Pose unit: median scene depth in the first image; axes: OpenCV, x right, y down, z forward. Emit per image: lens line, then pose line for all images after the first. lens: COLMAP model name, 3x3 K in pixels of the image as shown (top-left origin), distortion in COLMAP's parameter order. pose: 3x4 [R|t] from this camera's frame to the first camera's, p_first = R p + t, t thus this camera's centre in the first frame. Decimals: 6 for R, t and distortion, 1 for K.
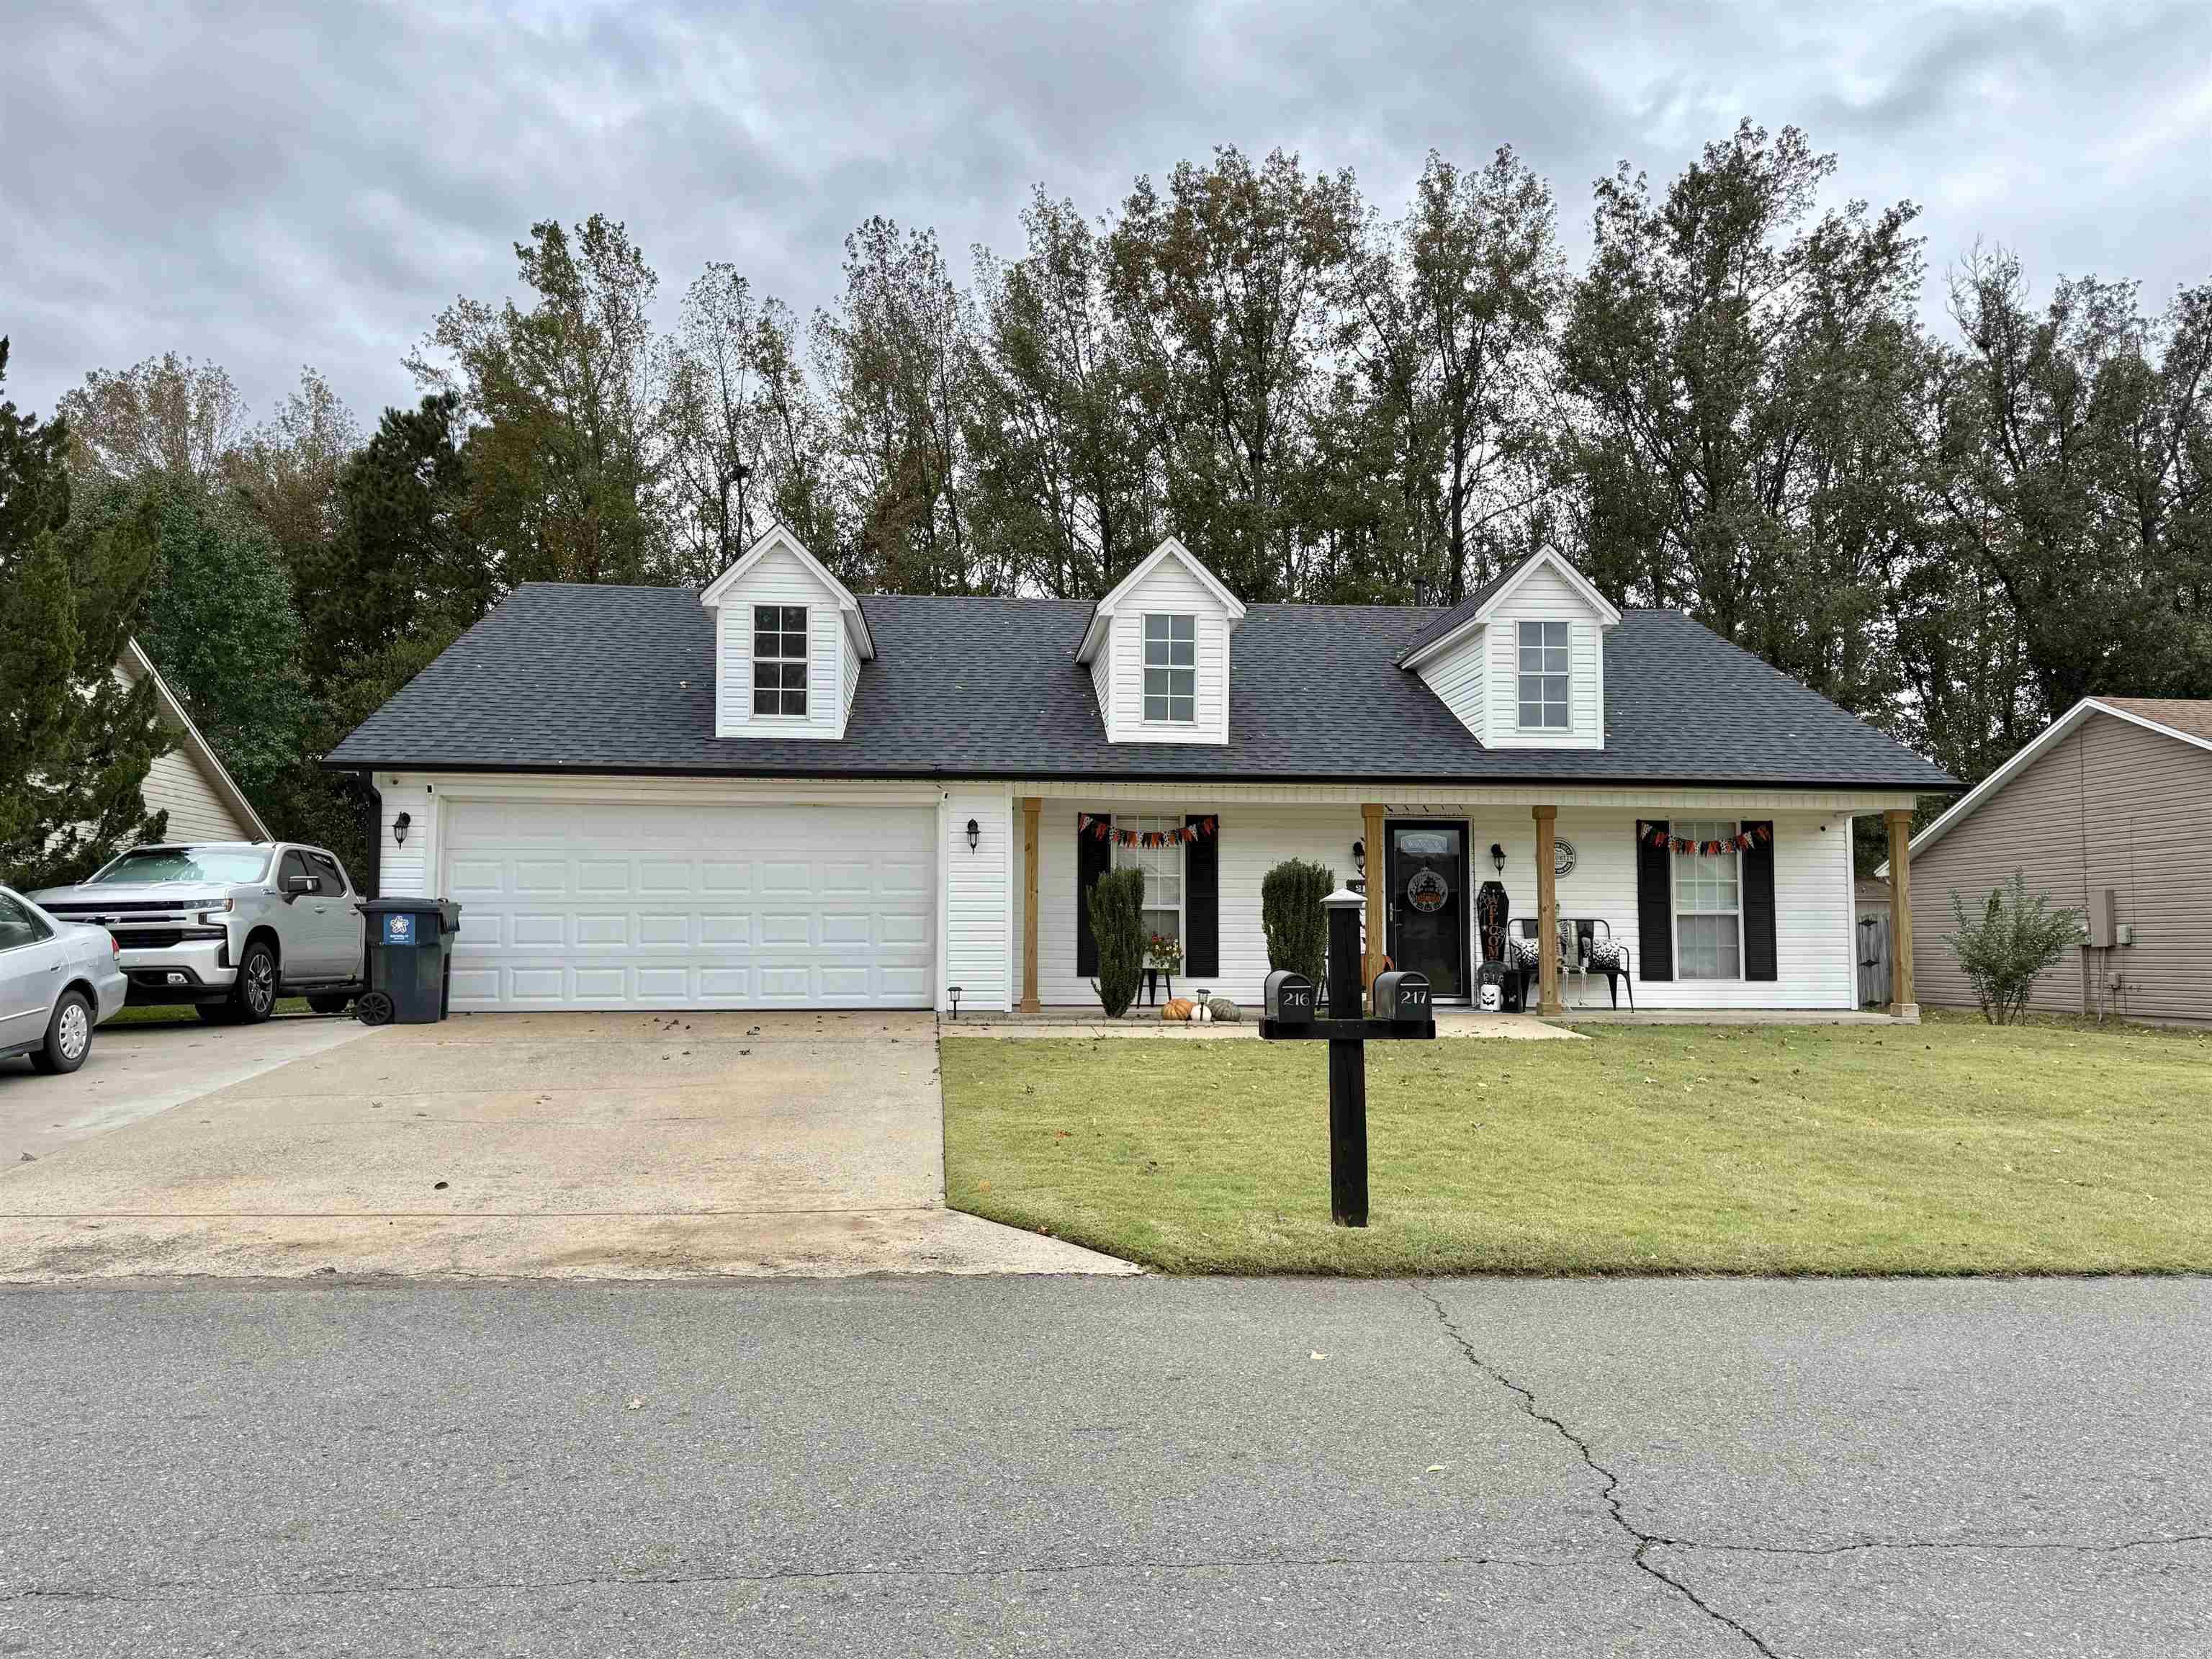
lens RADIAL K [[1485.7, 0, 1051.2], [0, 1485.7, 827.0], [0, 0, 1]] dist [0.008117, -0.012729]
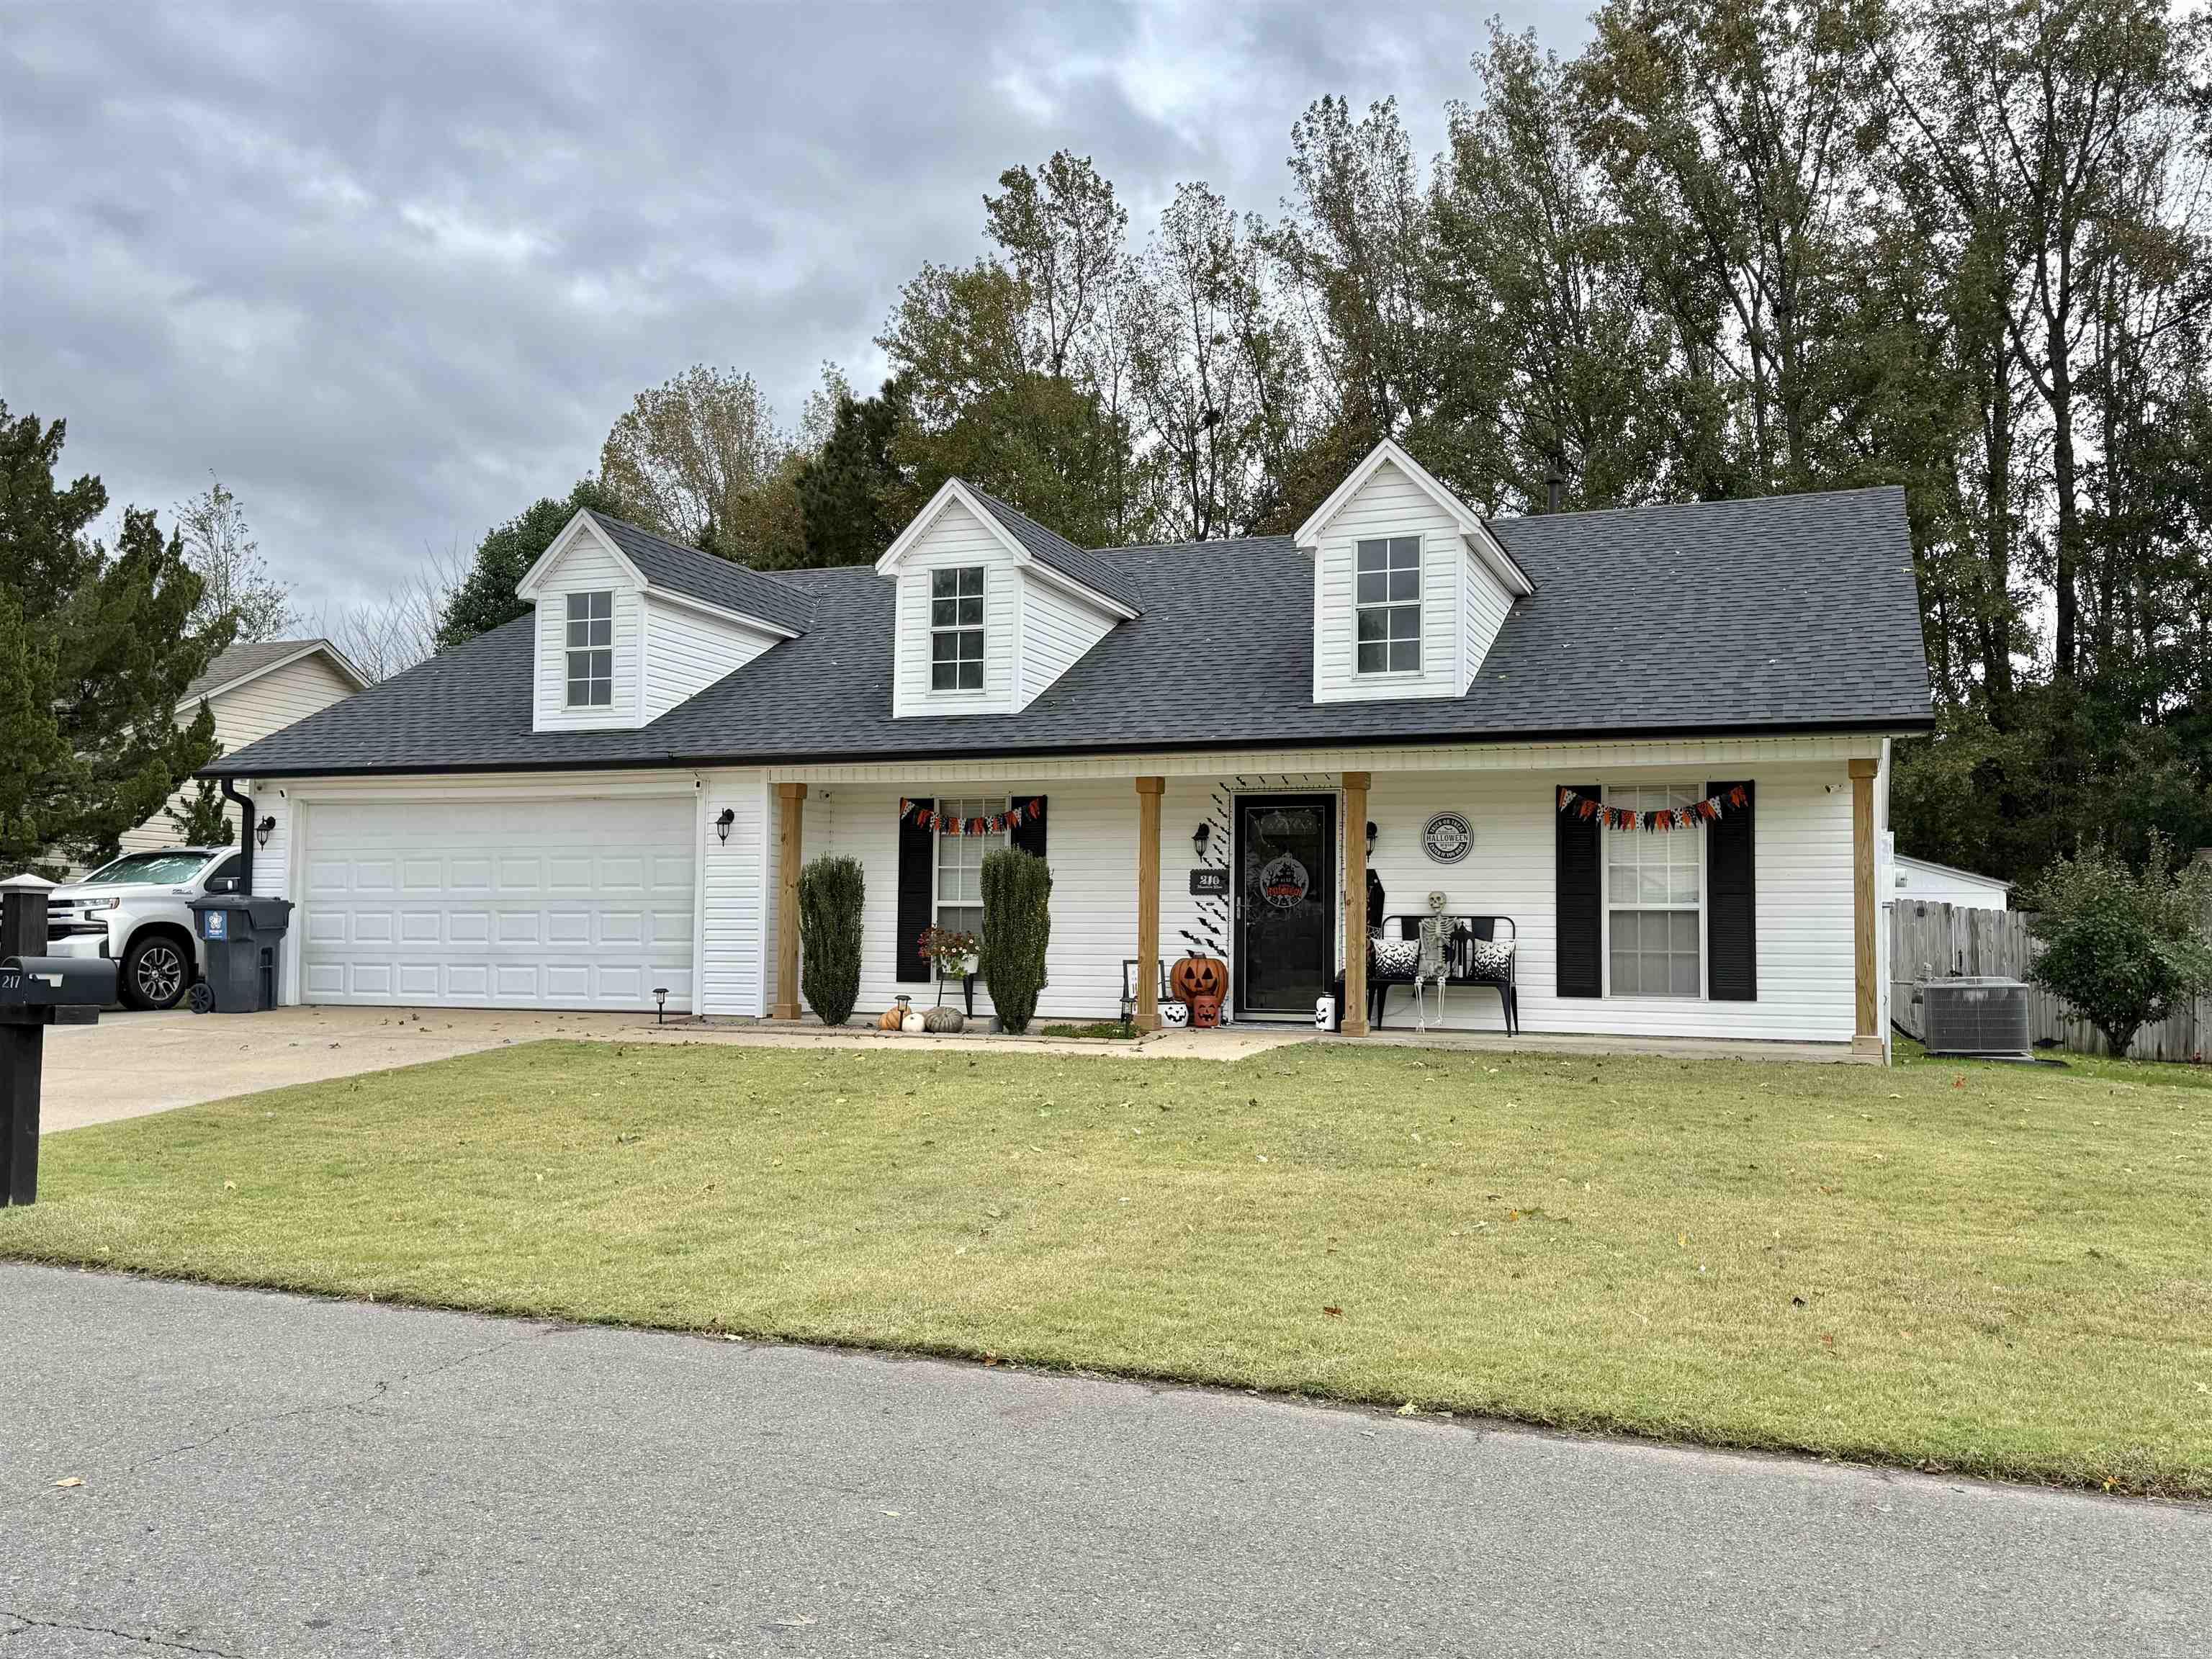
lens RADIAL K [[1888.6, 0, 1097.7], [0, 1888.6, 820.1], [0, 0, 1]] dist [-0.011951, -0.011305]
pose [[0.904998, -0.023022, -0.424792, 0.595852], [0.025048, 0.999686, -0.000815, 0.007836], [0.424677, -0.009903, 0.905291, 0.027834]]
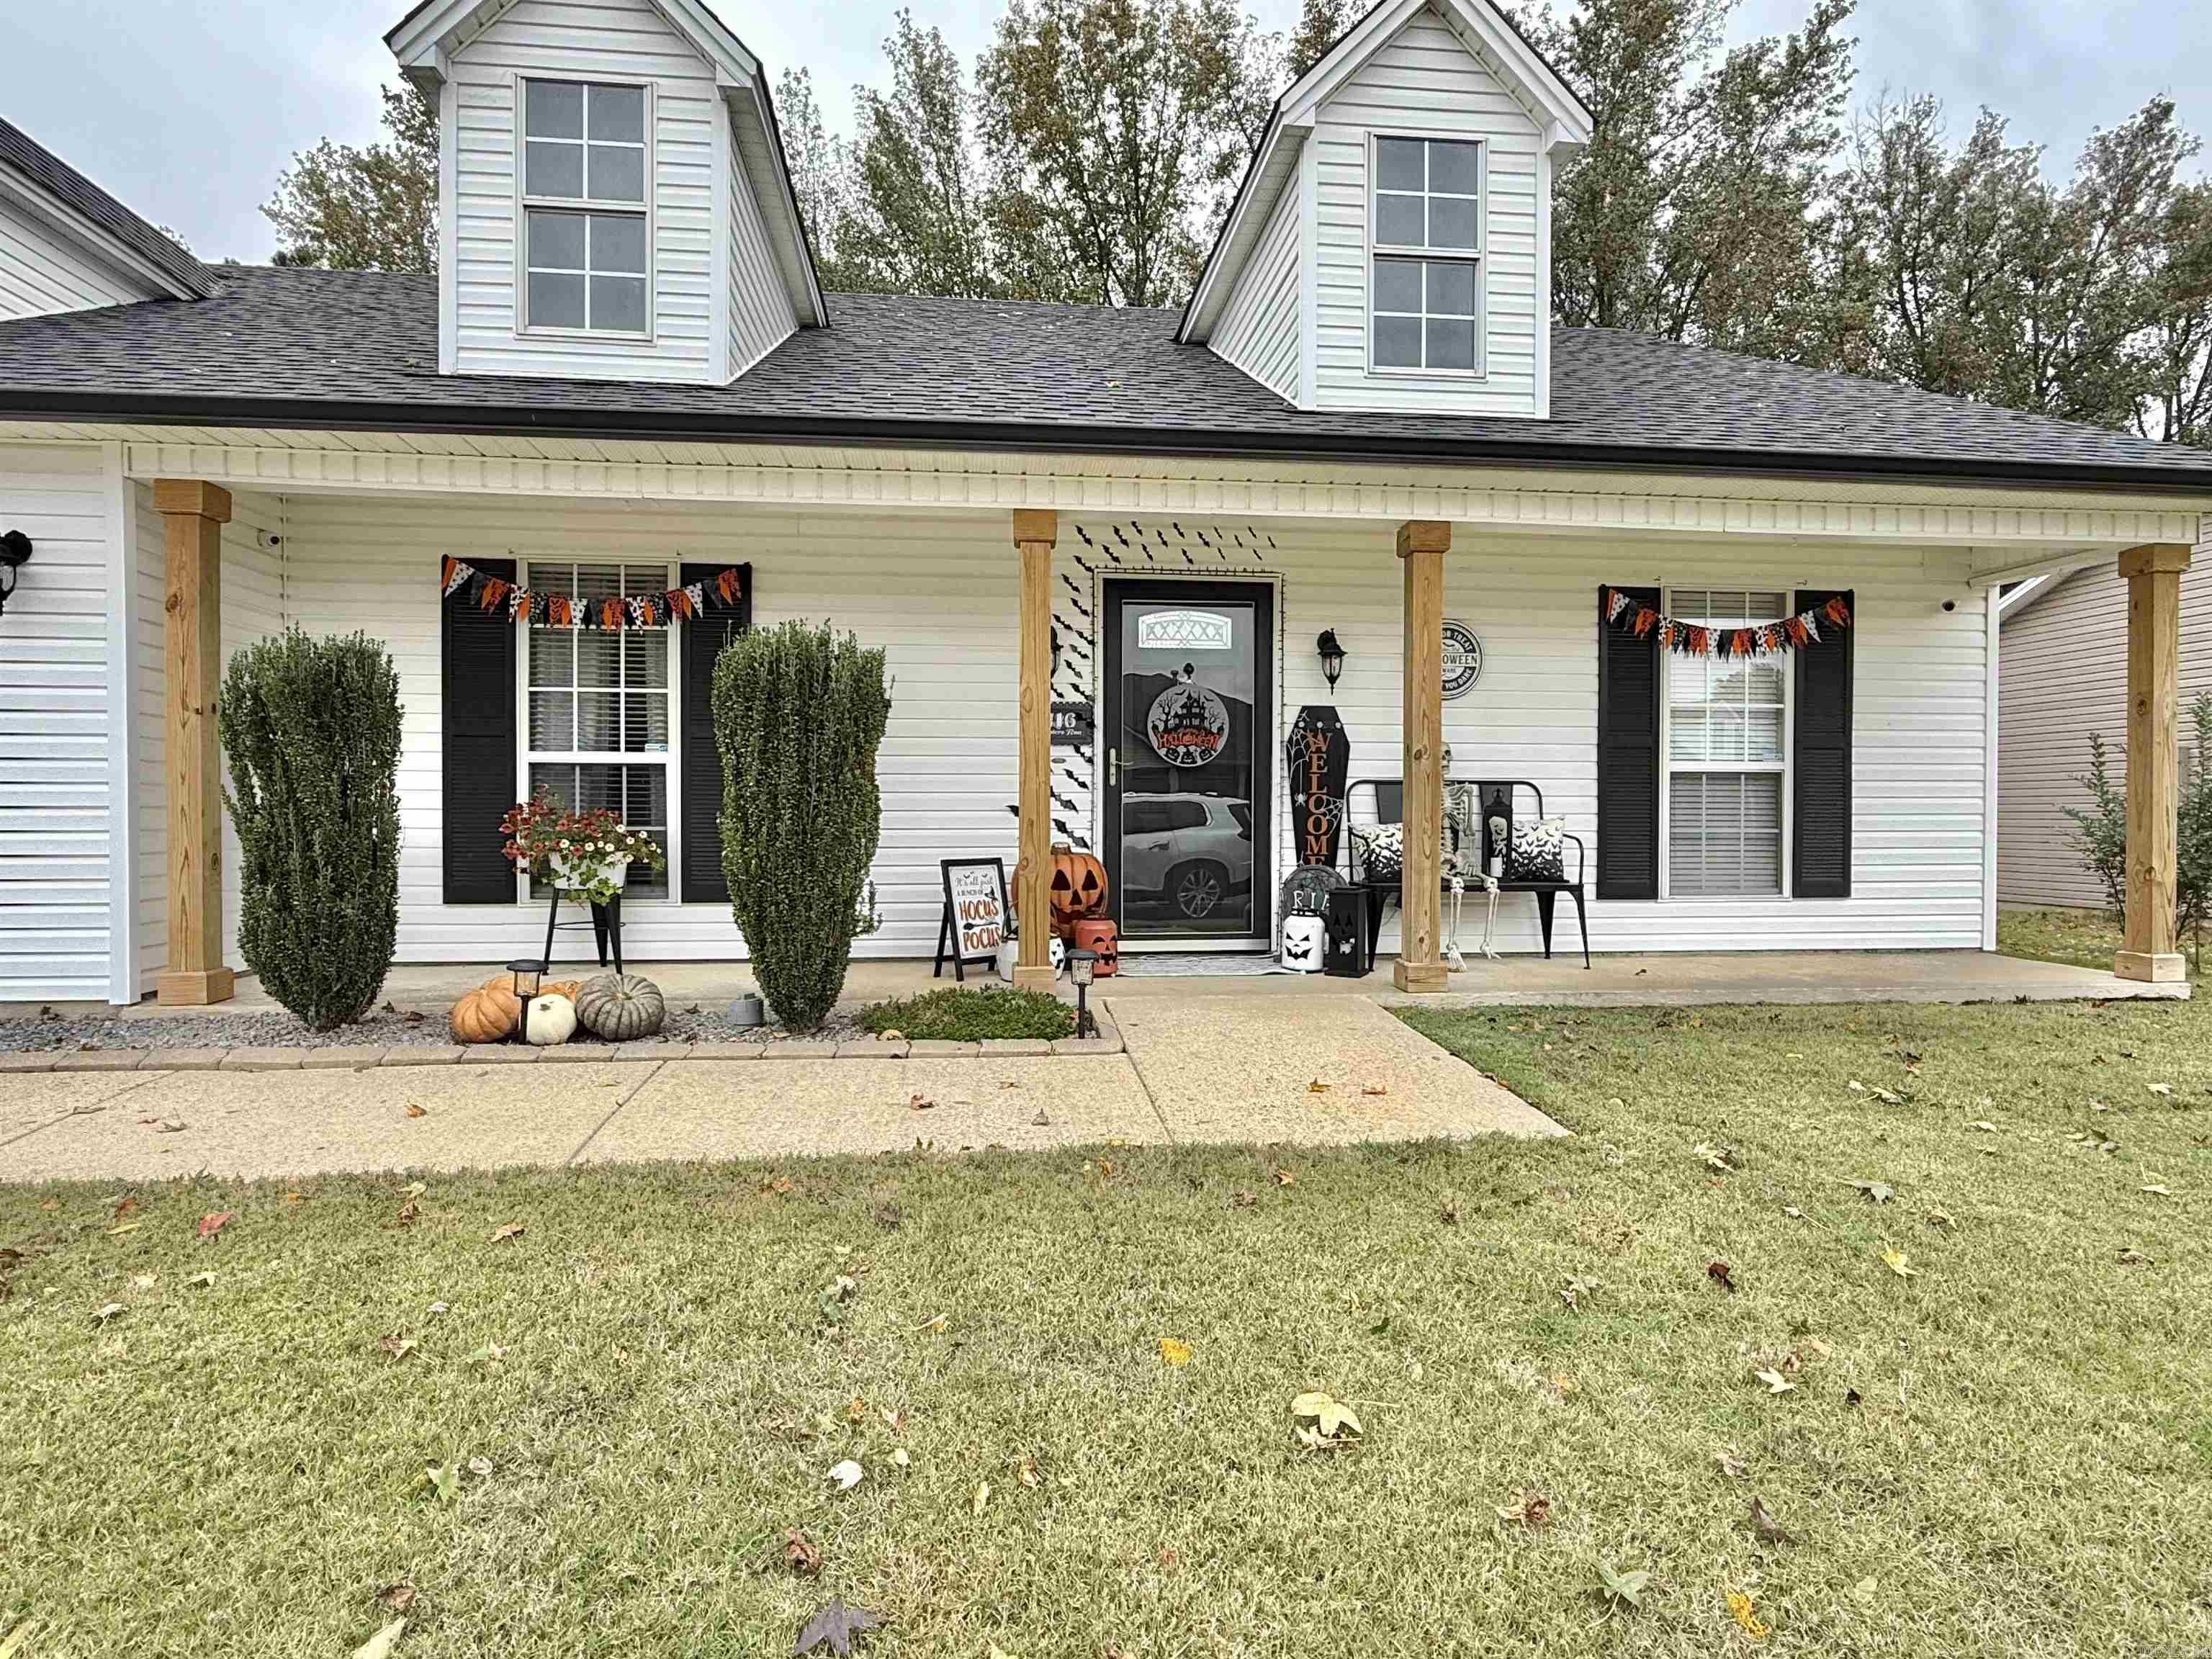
lens RADIAL K [[1211.6, 0, 1096.0], [0, 1211.6, 841.4], [0, 0, 1]] dist [-0.014606, 0.003227]
pose [[0.998587, -0.005664, 0.052836, 0.200649], [0.000601, 0.995443, 0.095355, 0.043129], [-0.053135, -0.095188, 0.994040, 0.595335]]
